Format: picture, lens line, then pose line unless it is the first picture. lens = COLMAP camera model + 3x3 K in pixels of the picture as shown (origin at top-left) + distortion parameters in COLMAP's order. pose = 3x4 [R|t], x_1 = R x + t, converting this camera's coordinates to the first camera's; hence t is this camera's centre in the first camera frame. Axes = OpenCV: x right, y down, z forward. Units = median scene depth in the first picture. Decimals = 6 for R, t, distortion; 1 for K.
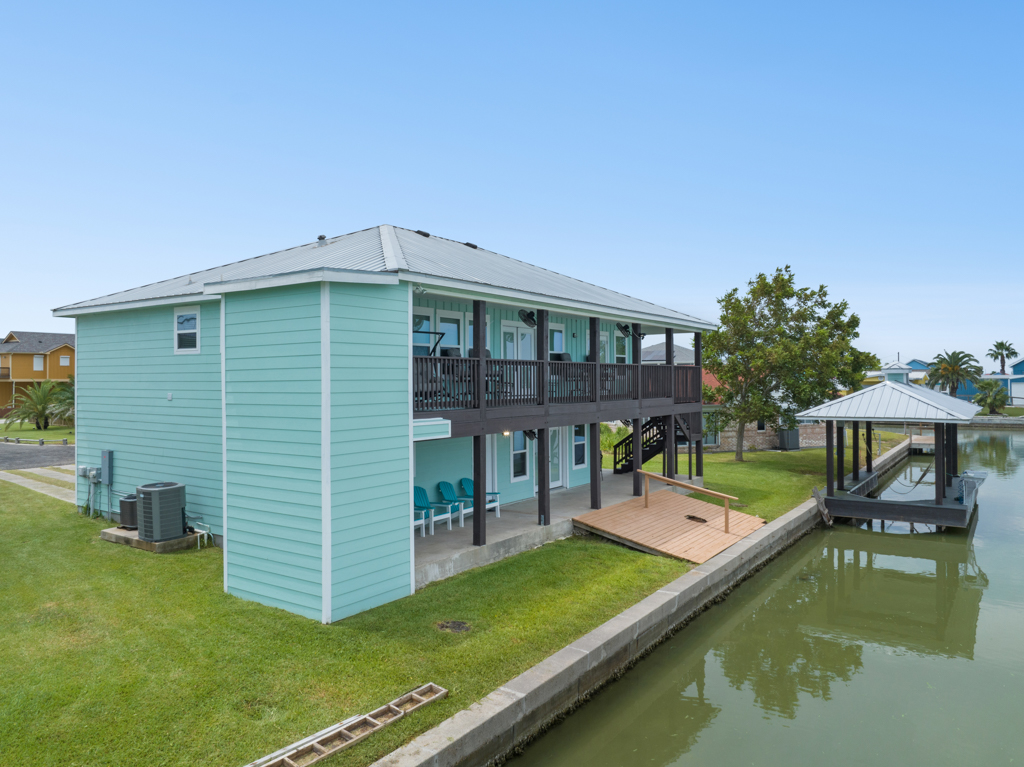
lens RADIAL K [[730.7, 0, 513.0], [0, 730.7, 378.3], [0, 0, 1]] dist [-0.023898, -0.002772]
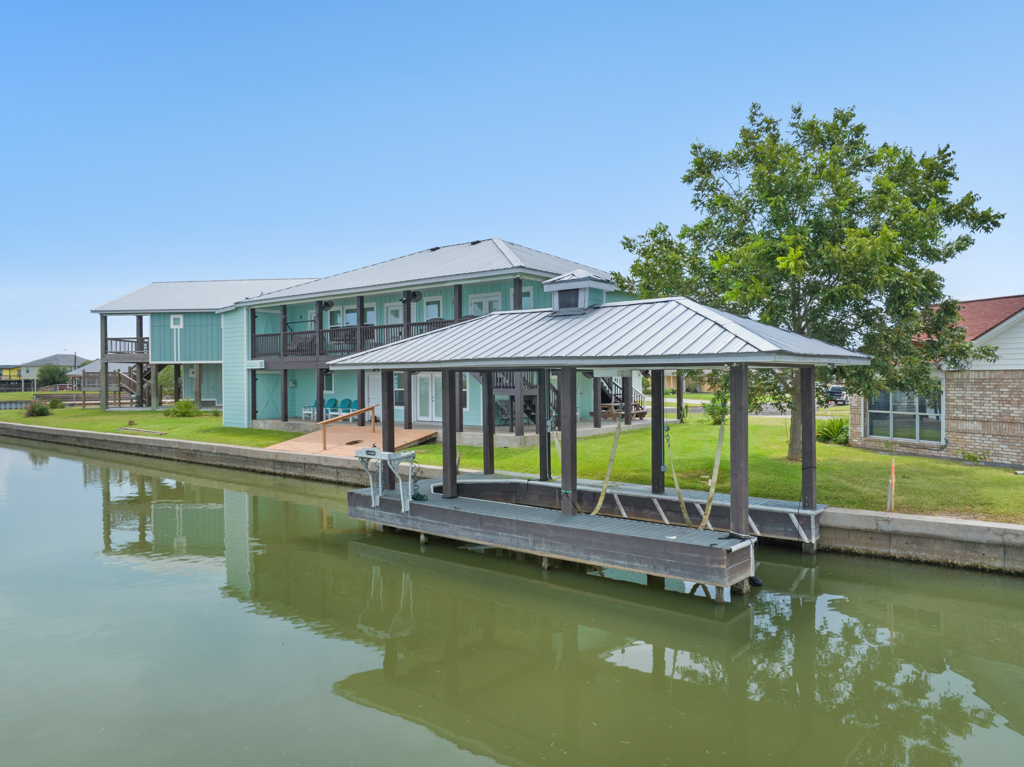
lens RADIAL K [[730.7, 0, 512.3], [0, 730.7, 381.5], [0, 0, 1]] dist [-0.023898, -0.002772]
pose [[-0.066904, 0.018038, -0.997596, 1.911874], [0.011867, 0.999780, 0.017282, 0.079943], [0.997689, -0.010682, -0.067104, 1.714812]]
